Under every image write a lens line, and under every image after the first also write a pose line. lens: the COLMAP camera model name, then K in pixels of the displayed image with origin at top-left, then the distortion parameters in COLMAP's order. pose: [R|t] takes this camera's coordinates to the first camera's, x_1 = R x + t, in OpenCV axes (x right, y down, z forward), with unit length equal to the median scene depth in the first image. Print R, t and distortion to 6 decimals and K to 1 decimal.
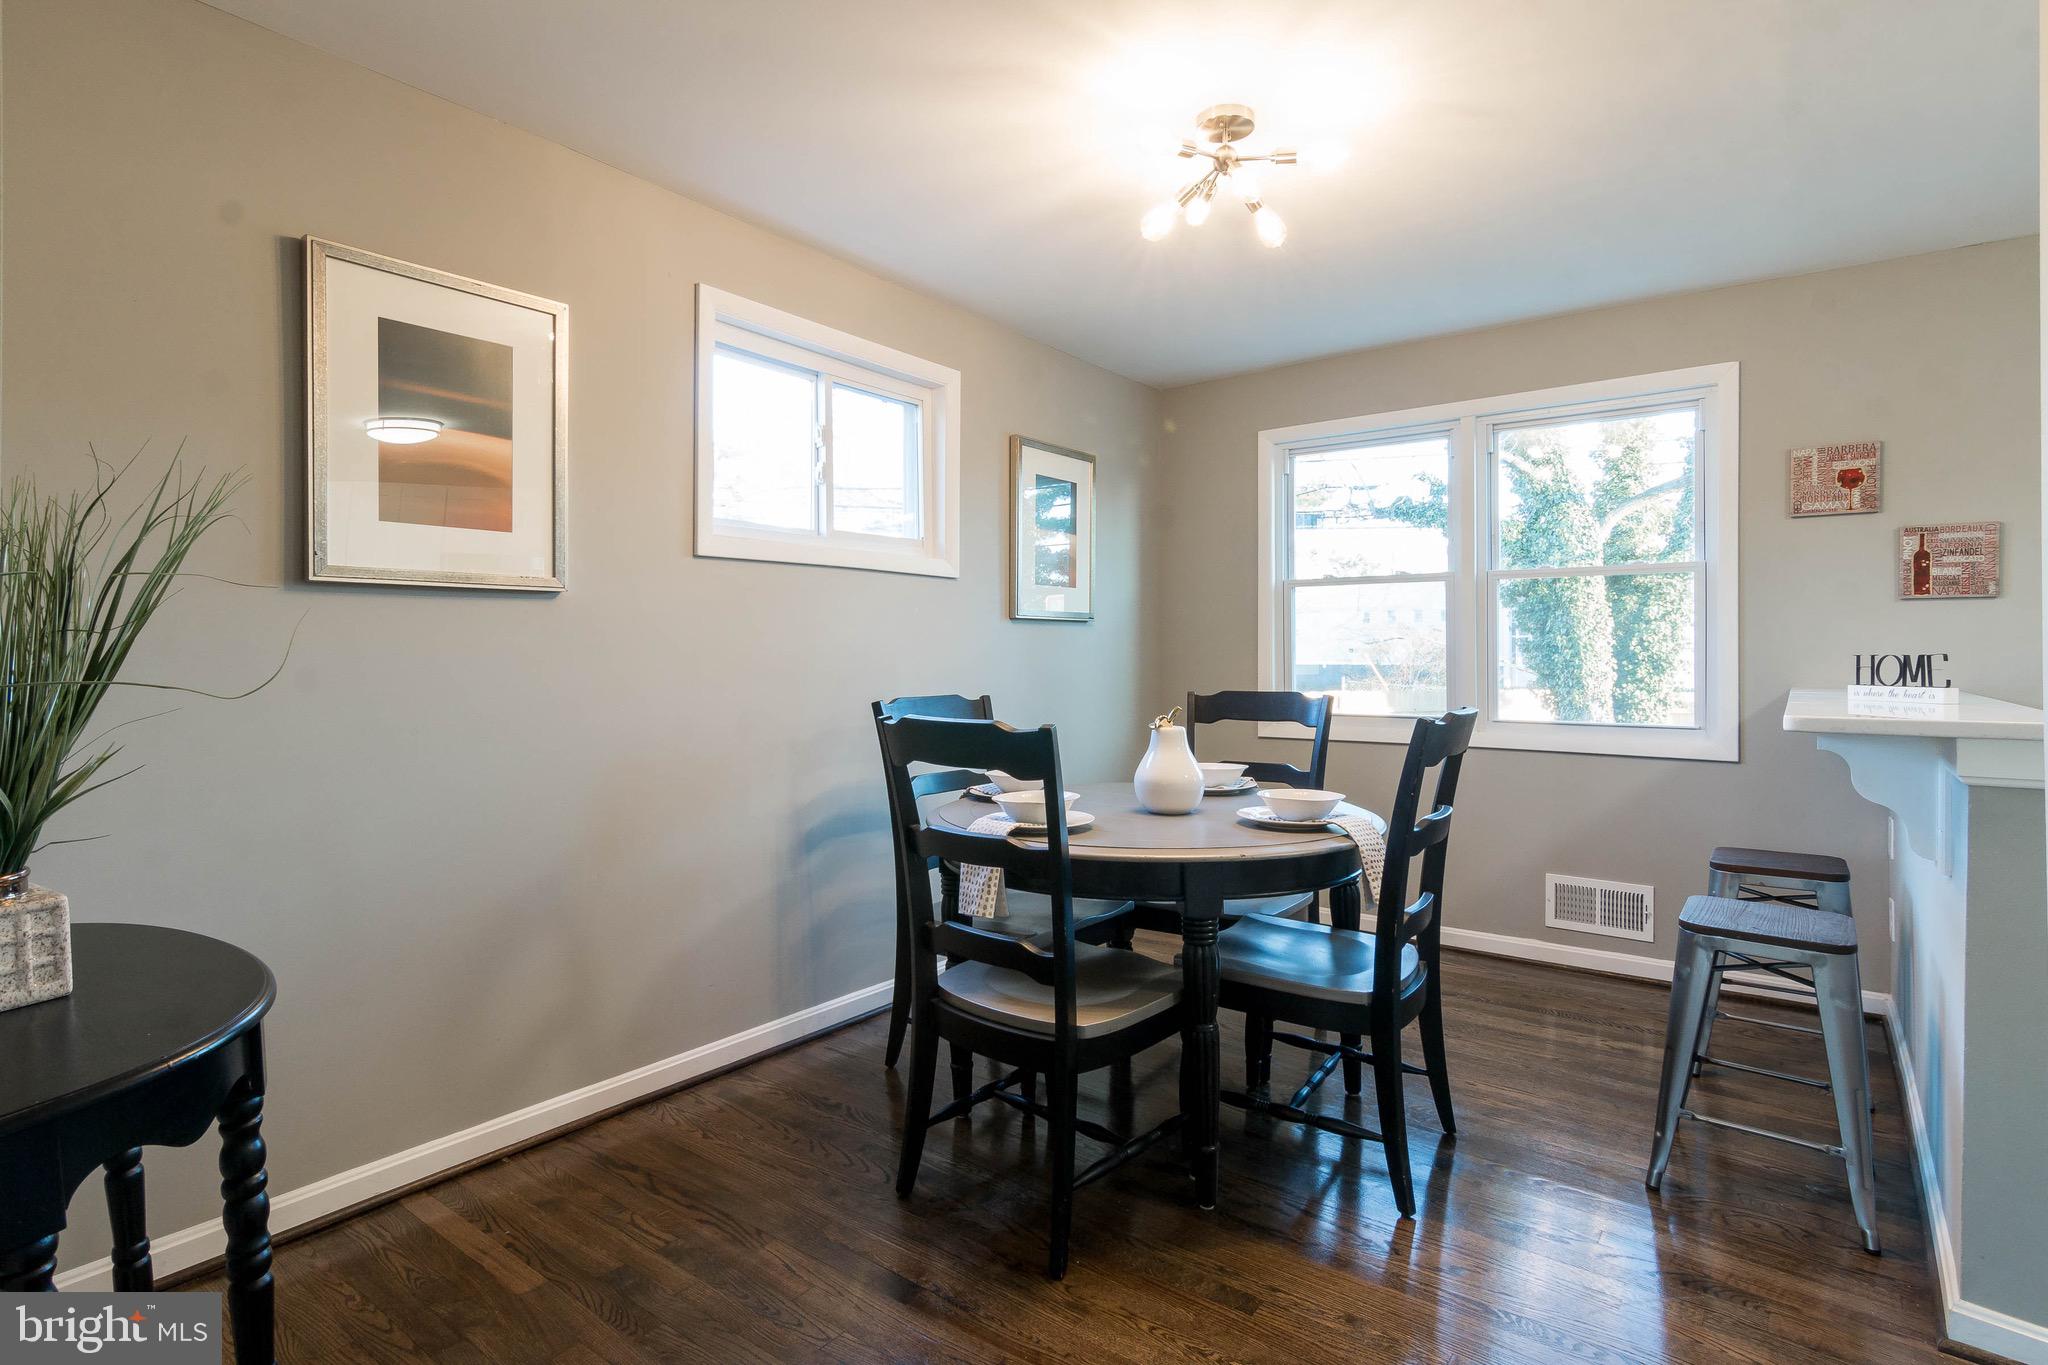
lens RADIAL K [[1031.2, 0, 1026.9], [0, 1031.2, 647.6], [0, 0, 1]] dist [-0.000861, 0.000204]
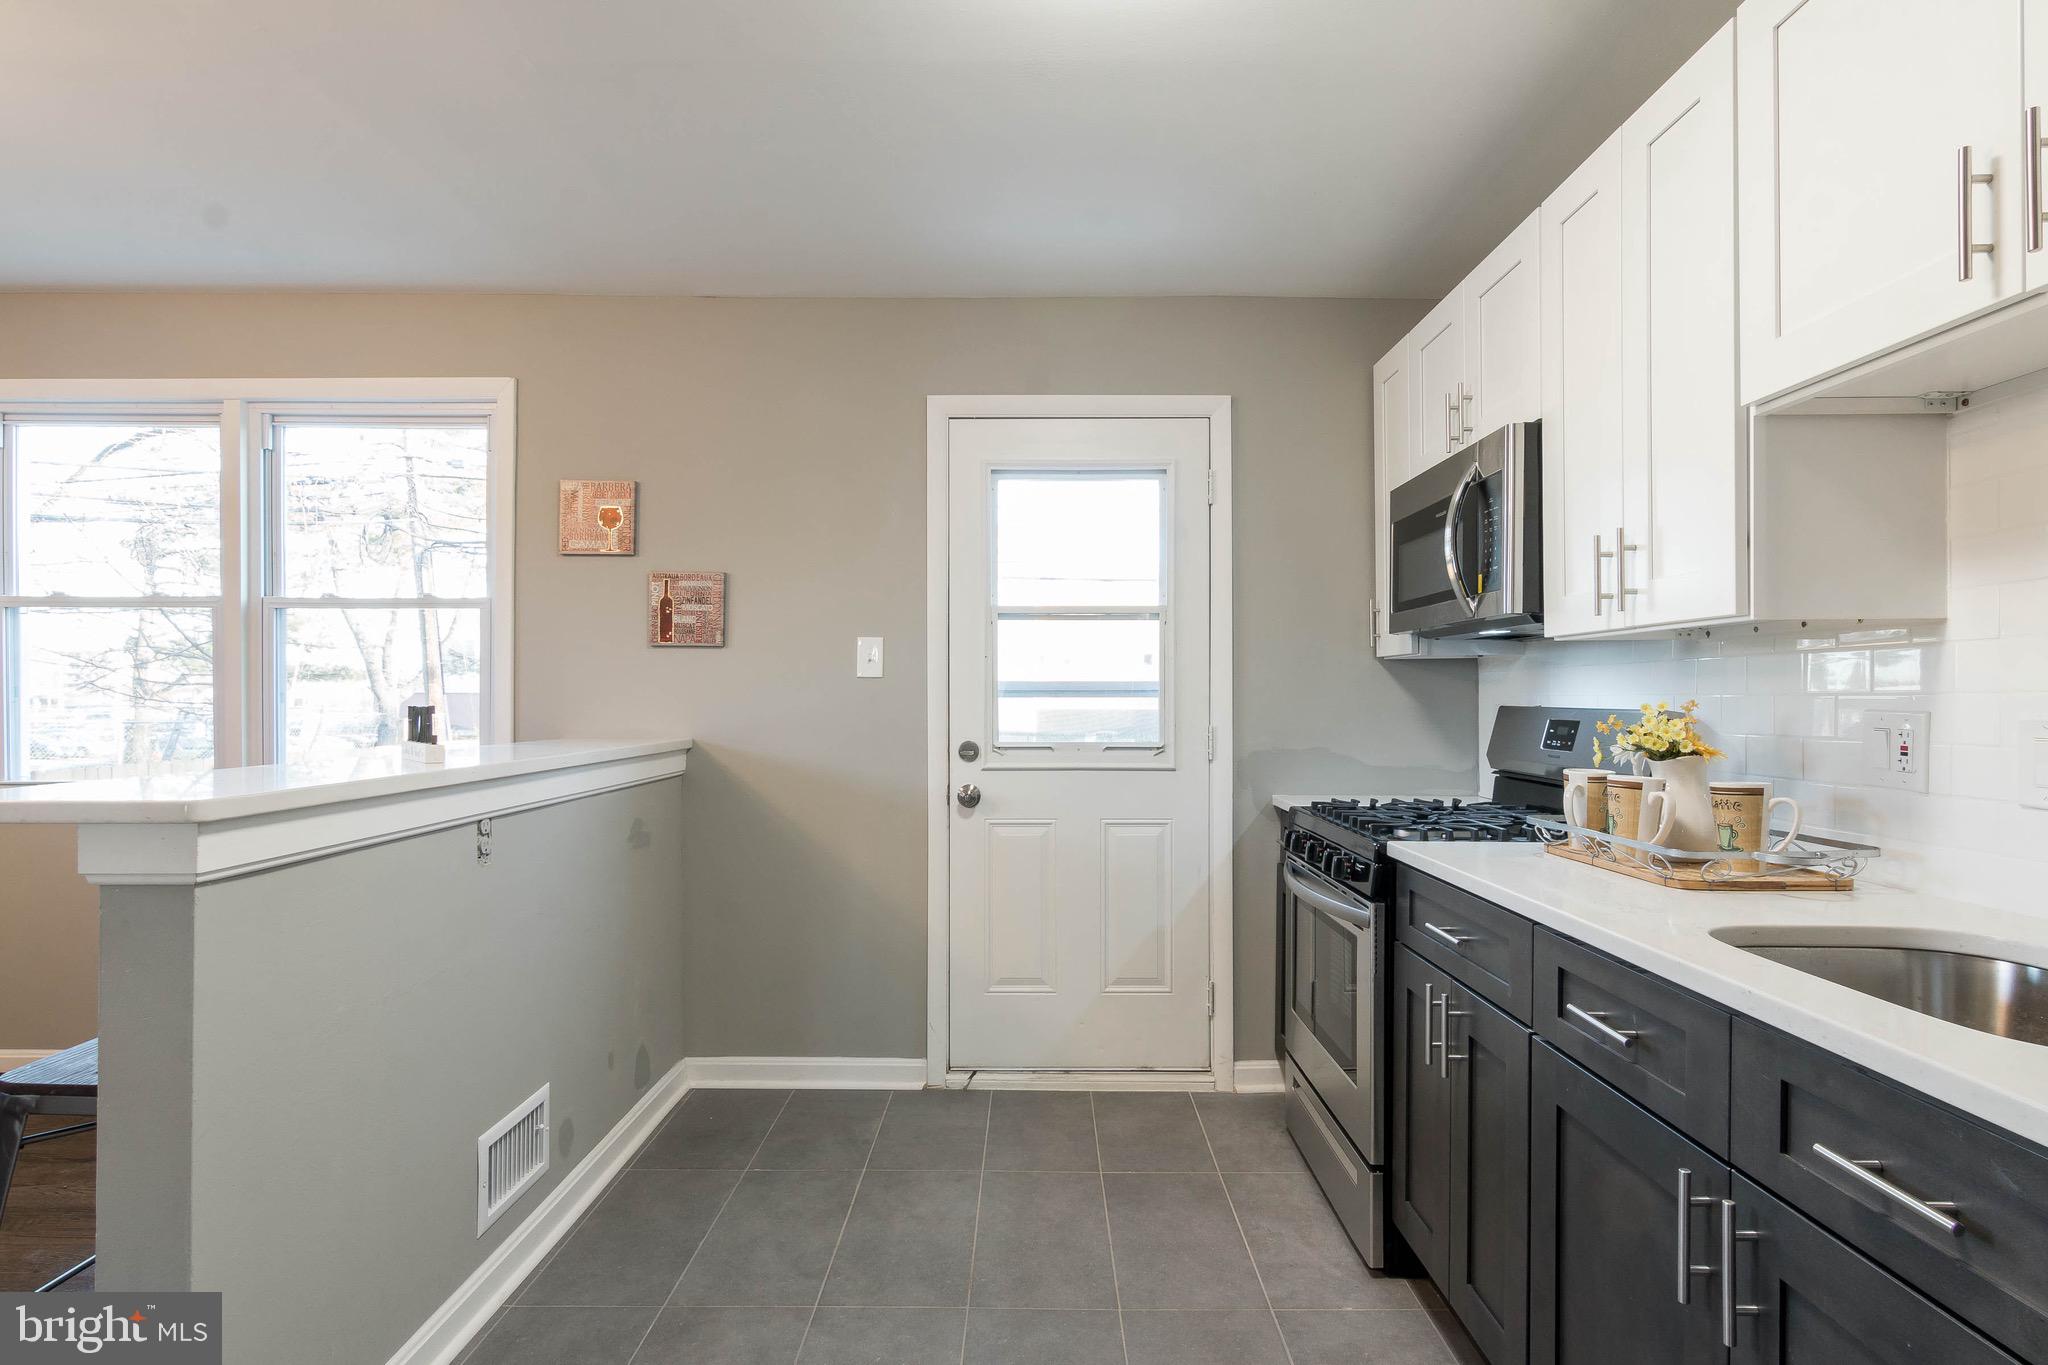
lens RADIAL K [[1057.3, 0, 1028.8], [0, 1057.3, 700.5], [0, 0, 1]] dist [-0.001511, 0.000152]
pose [[0.799026, -0.001223, 0.601295, 0.524323], [-0.005498, 0.999941, 0.009340, -0.006910], [-0.601271, -0.010769, 0.798972, -0.014405]]
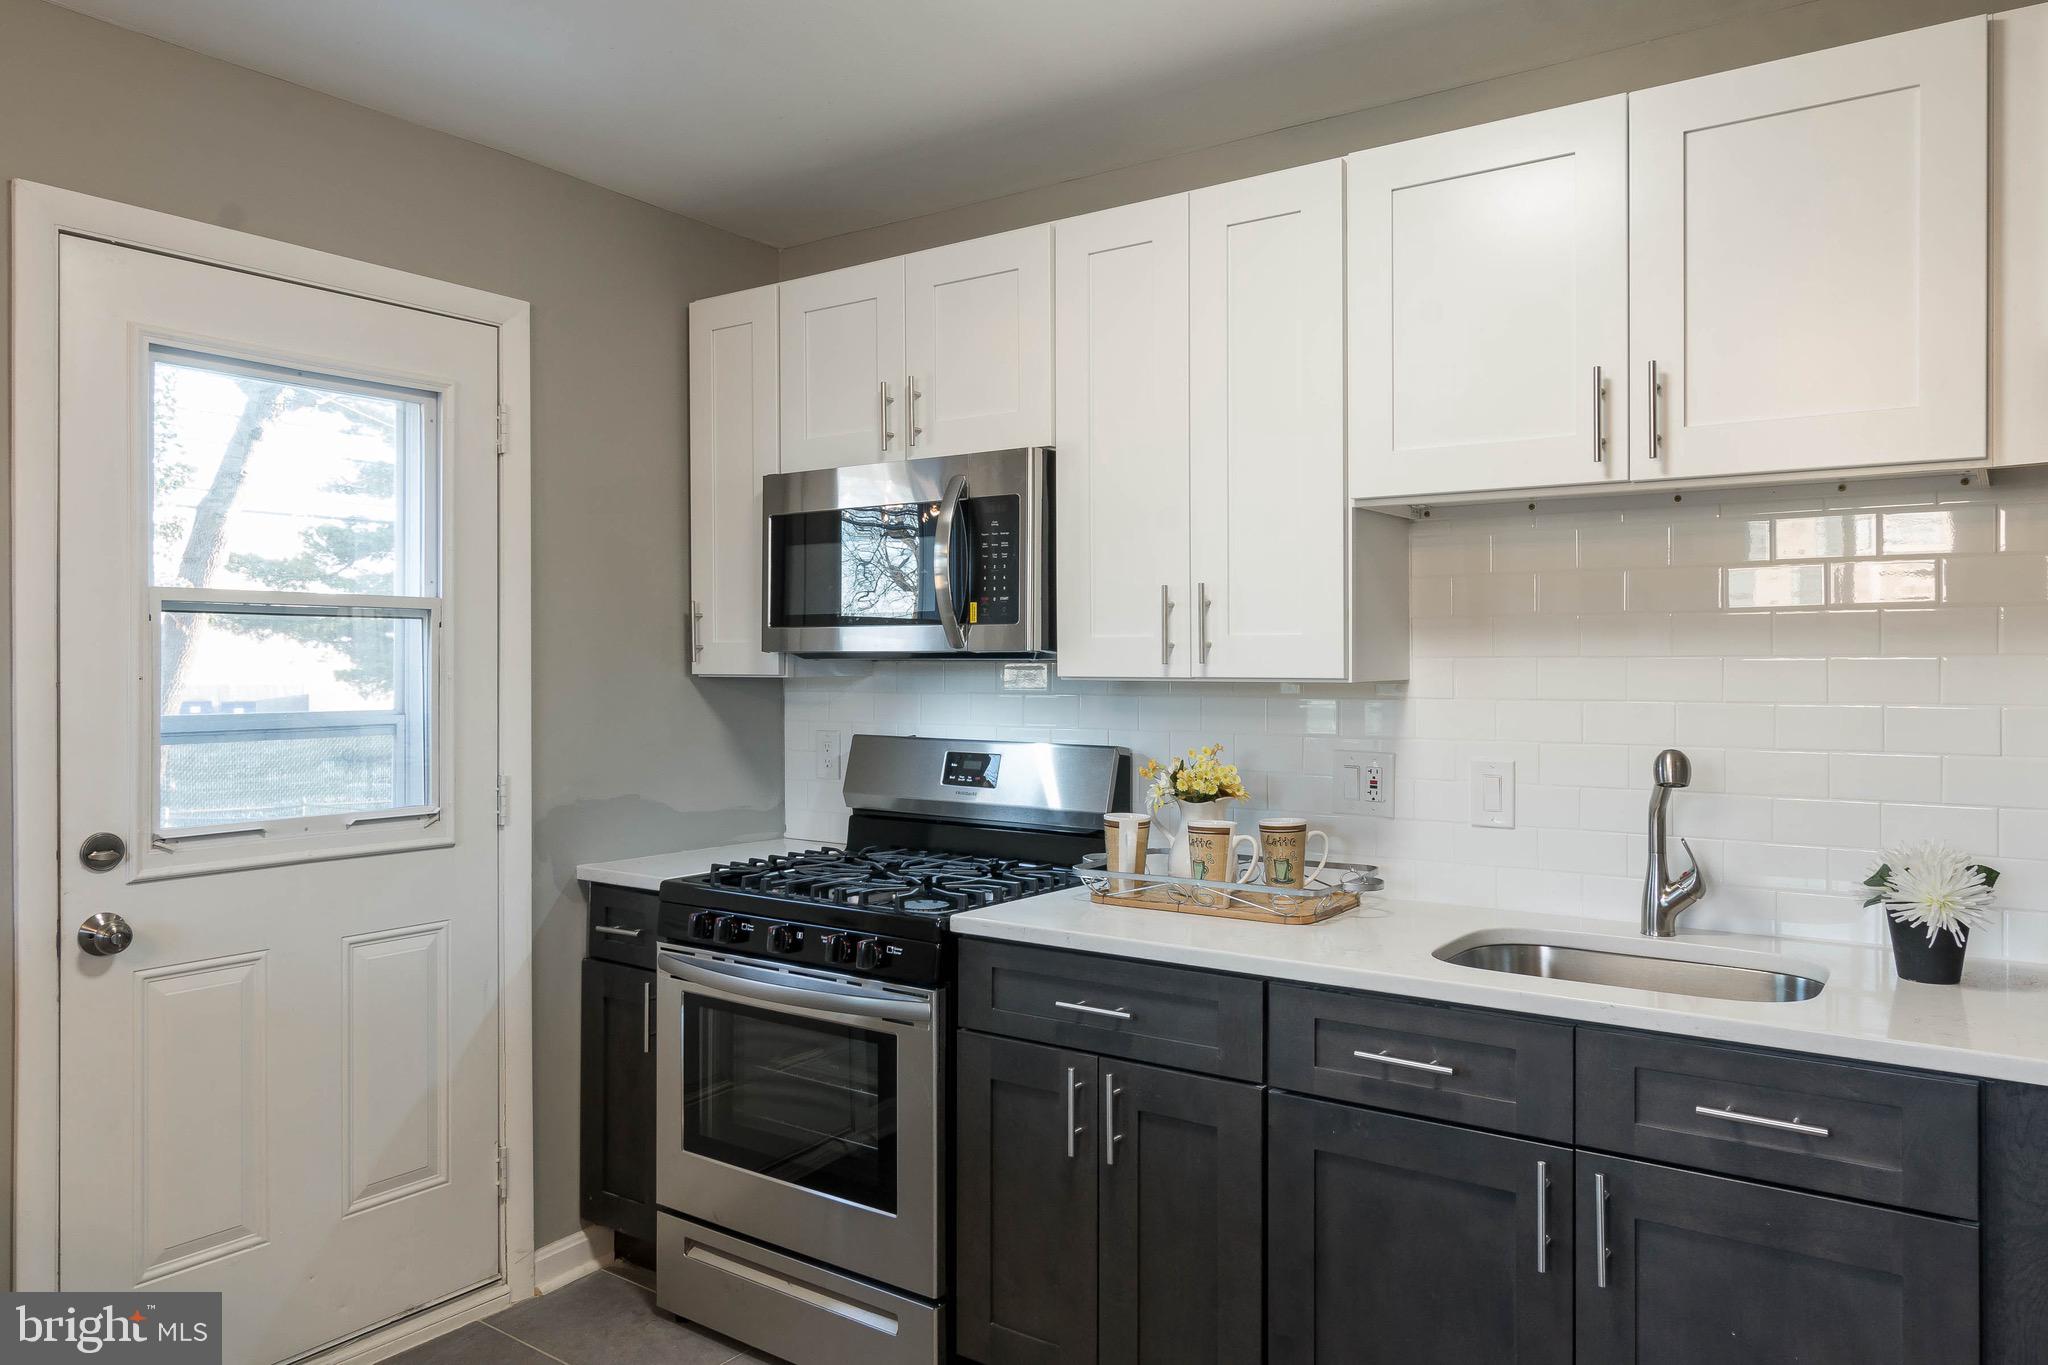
lens RADIAL K [[1390.1, 0, 1031.0], [0, 1390.1, 661.9], [0, 0, 1]] dist [-0.004056, 0.001327]
pose [[-0.032846, 0.000221, 0.999460, 0.353716], [-0.008012, 0.999968, -0.000485, -0.049806], [-0.999428, -0.008024, -0.032843, 0.358705]]
